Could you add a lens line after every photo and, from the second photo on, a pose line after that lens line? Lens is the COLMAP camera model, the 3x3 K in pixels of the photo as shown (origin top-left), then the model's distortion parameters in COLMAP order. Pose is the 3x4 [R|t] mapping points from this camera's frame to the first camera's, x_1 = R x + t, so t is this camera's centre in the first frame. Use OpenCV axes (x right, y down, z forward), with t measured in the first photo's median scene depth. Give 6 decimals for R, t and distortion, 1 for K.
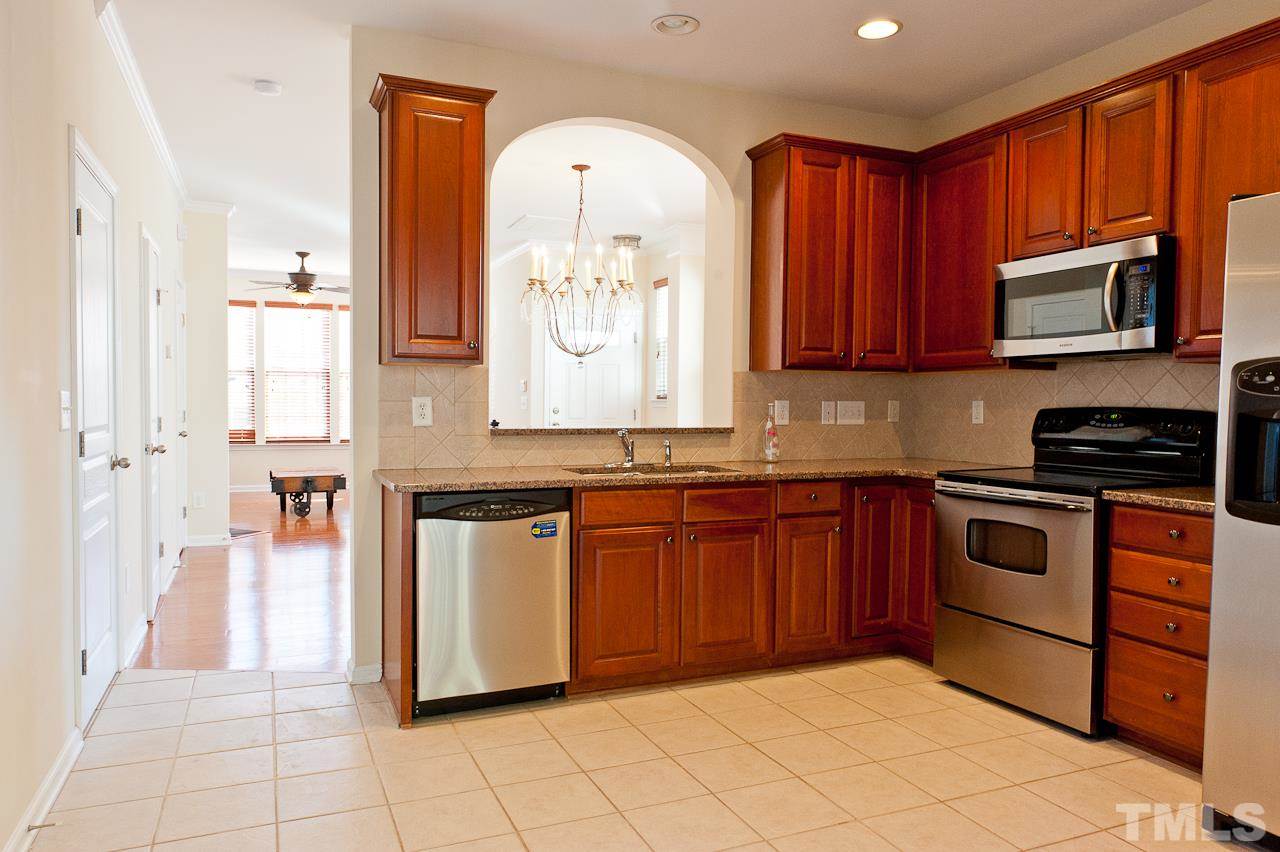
lens RADIAL K [[862.1, 0, 636.3], [0, 862.1, 431.9], [0, 0, 1]] dist [0.006863, -0.007002]
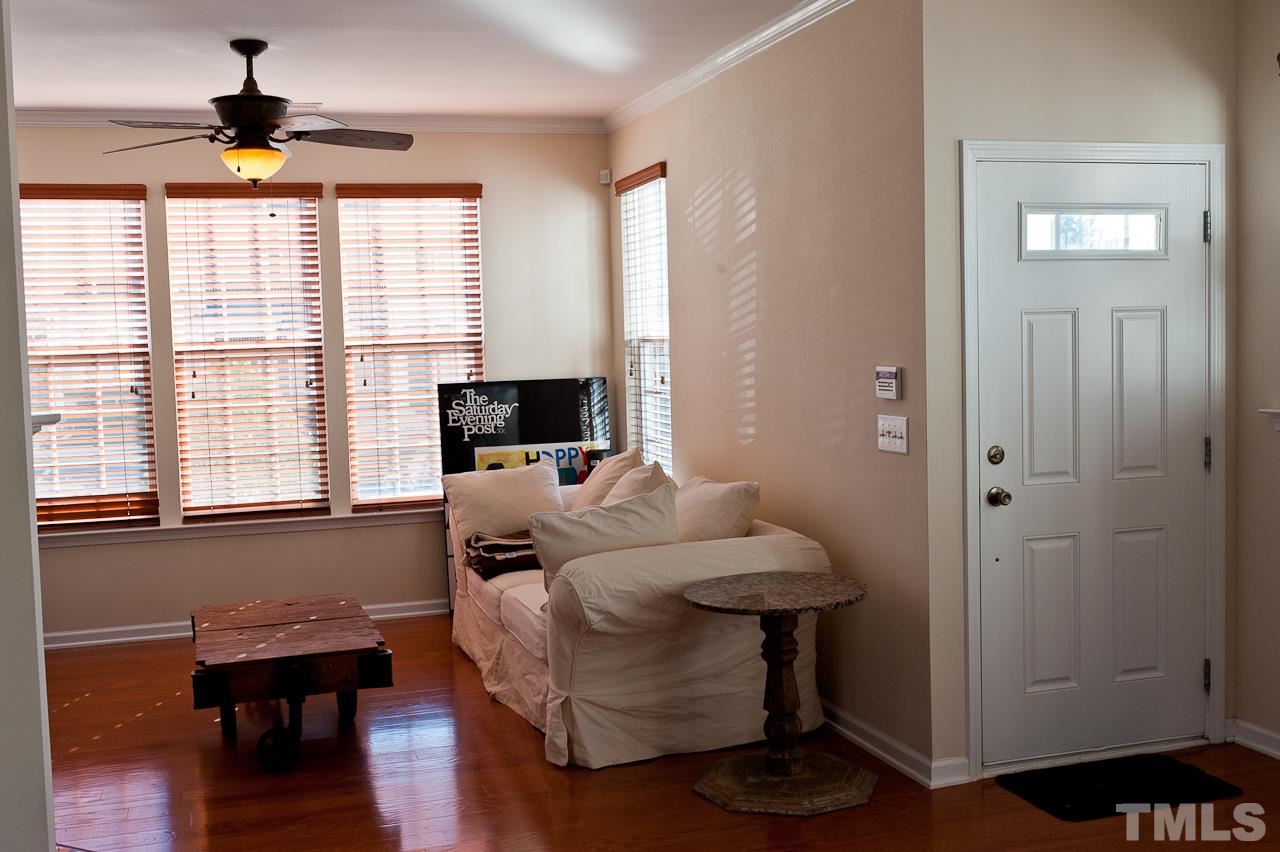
lens RADIAL K [[1391.5, 0, 640.0], [0, 1391.5, 426.0], [0, 0, 1]] dist [-0.007143, -0.010459]
pose [[0.994108, -0.033492, -0.103086, -0.143858], [0.036159, 0.999055, 0.024113, -0.044555], [0.102181, -0.027699, 0.994380, 0.368924]]
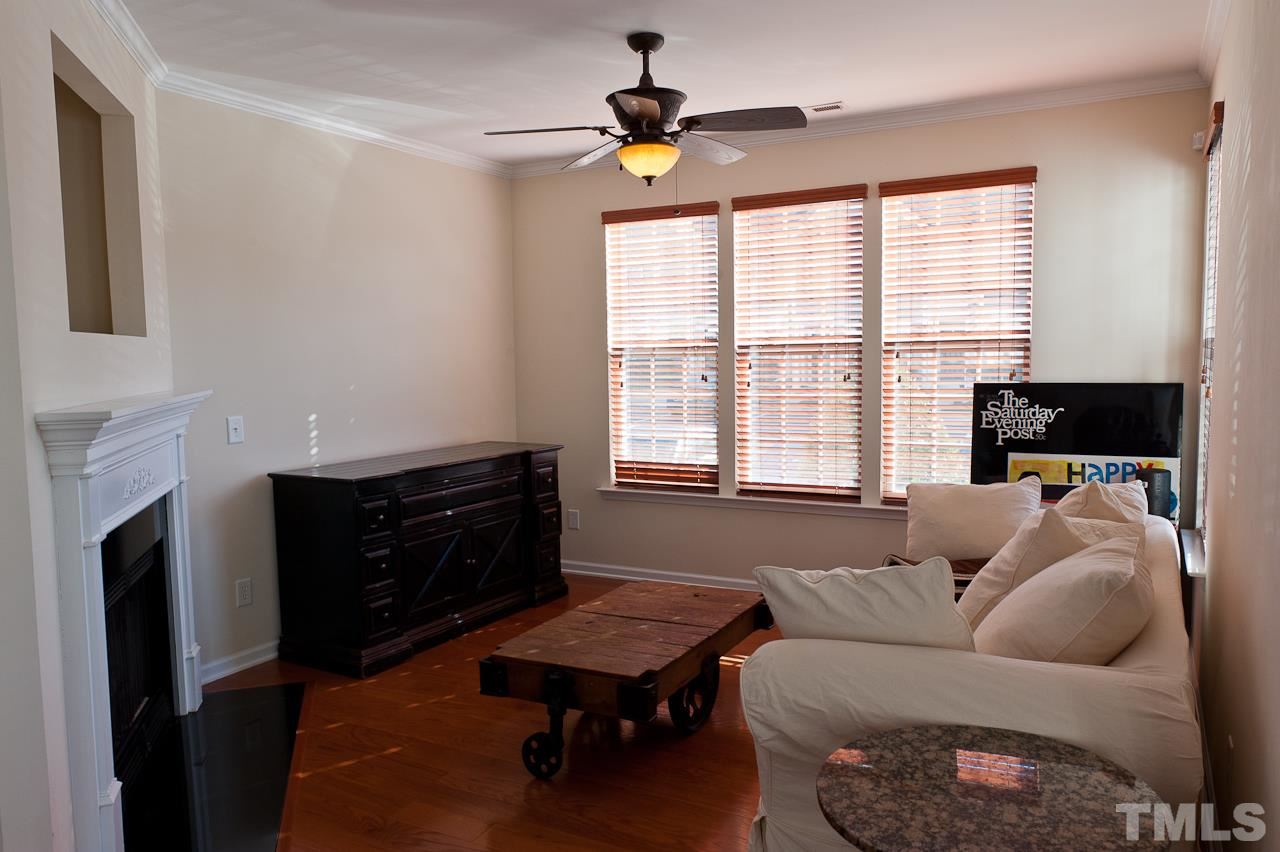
lens RADIAL K [[924.3, 0, 640.0], [0, 924.3, 426.0], [0, 0, 1]] dist [0.000374, -0.002749]
pose [[0.615528, 0.041822, -0.787005, -0.058563], [-0.006322, 0.998821, 0.048134, -0.052764], [0.788090, -0.024652, 0.615066, 0.669391]]
